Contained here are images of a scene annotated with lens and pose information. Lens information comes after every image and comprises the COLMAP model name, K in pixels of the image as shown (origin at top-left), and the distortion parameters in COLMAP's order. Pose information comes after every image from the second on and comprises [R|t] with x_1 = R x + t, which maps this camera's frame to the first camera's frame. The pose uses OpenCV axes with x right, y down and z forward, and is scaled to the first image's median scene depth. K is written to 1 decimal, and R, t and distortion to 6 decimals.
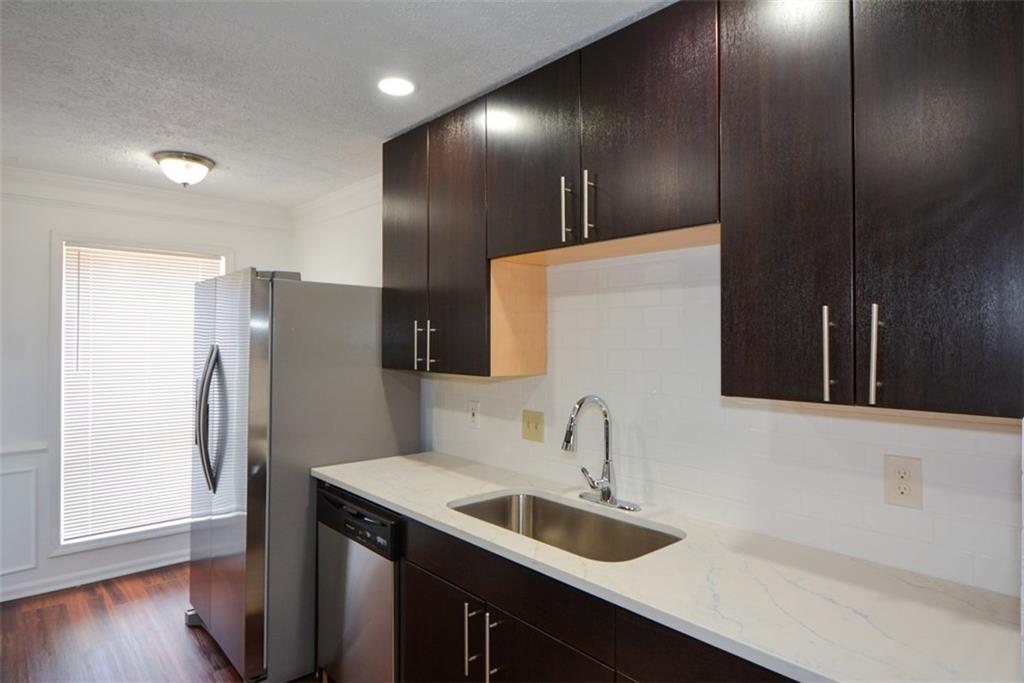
lens RADIAL K [[562.0, 0, 518.9], [0, 562.0, 348.2], [0, 0, 1]] dist [0.000042, 0.001368]
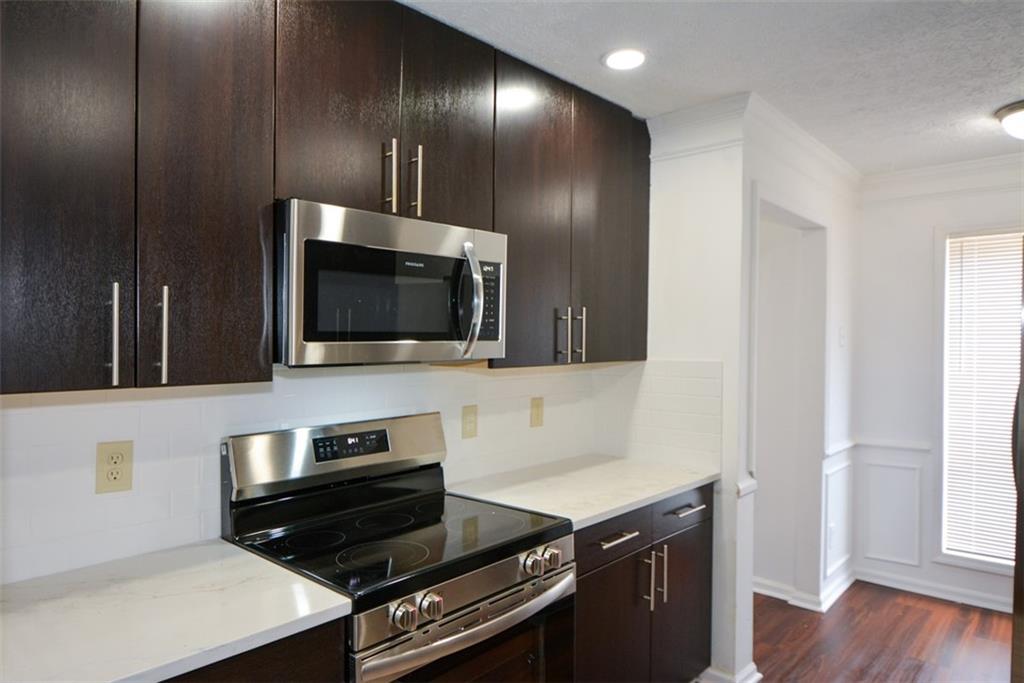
lens RADIAL K [[643.2, 0, 514.9], [0, 643.2, 347.5], [0, 0, 1]] dist [-0.017674, 0.002784]
pose [[0.087033, -0.008835, -0.996166, 0.207950], [0.005783, 0.999948, -0.008363, 0.005733], [0.996189, -0.005033, 0.087080, 0.182711]]
